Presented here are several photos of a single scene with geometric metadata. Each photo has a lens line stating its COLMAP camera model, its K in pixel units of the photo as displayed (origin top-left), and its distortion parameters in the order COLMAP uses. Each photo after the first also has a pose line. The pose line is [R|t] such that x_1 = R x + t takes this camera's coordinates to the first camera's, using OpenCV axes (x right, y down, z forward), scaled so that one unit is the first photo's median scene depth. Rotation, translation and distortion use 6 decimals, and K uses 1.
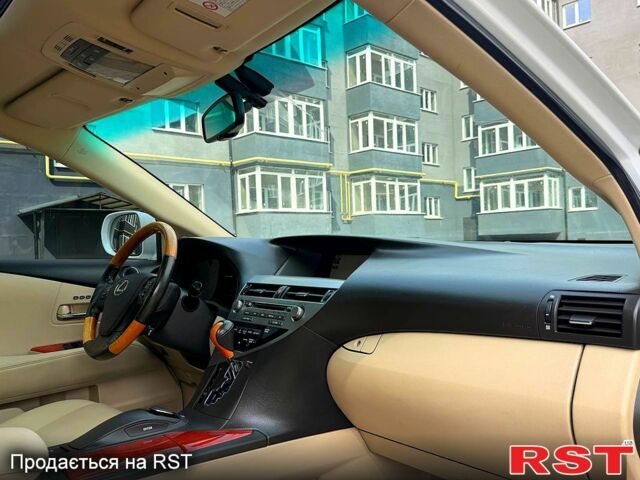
lens RADIAL K [[514.0, 0, 320.0], [0, 514.0, 240.0], [0, 0, 1]] dist [0.134141, -0.259754]
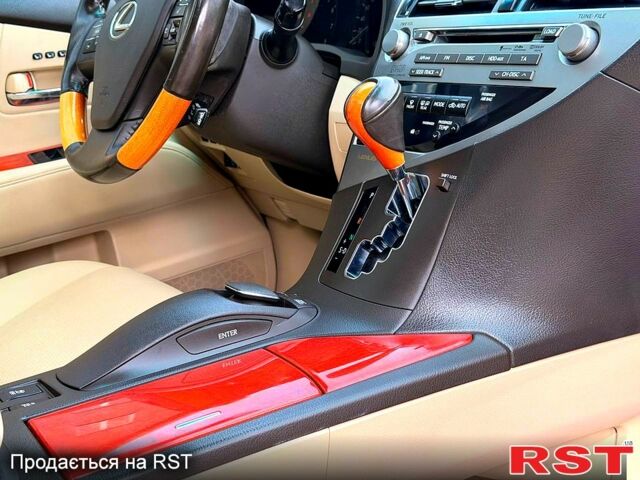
lens RADIAL K [[891.3, 0, 320.0], [0, 891.3, 240.0], [0, 0, 1]] dist [0.124711, -0.127748]
pose [[0.985350, -0.030940, -0.167716, -0.080286], [0.080157, 0.952037, 0.295297, 0.046498], [0.150535, -0.304415, 0.940569, 0.211815]]
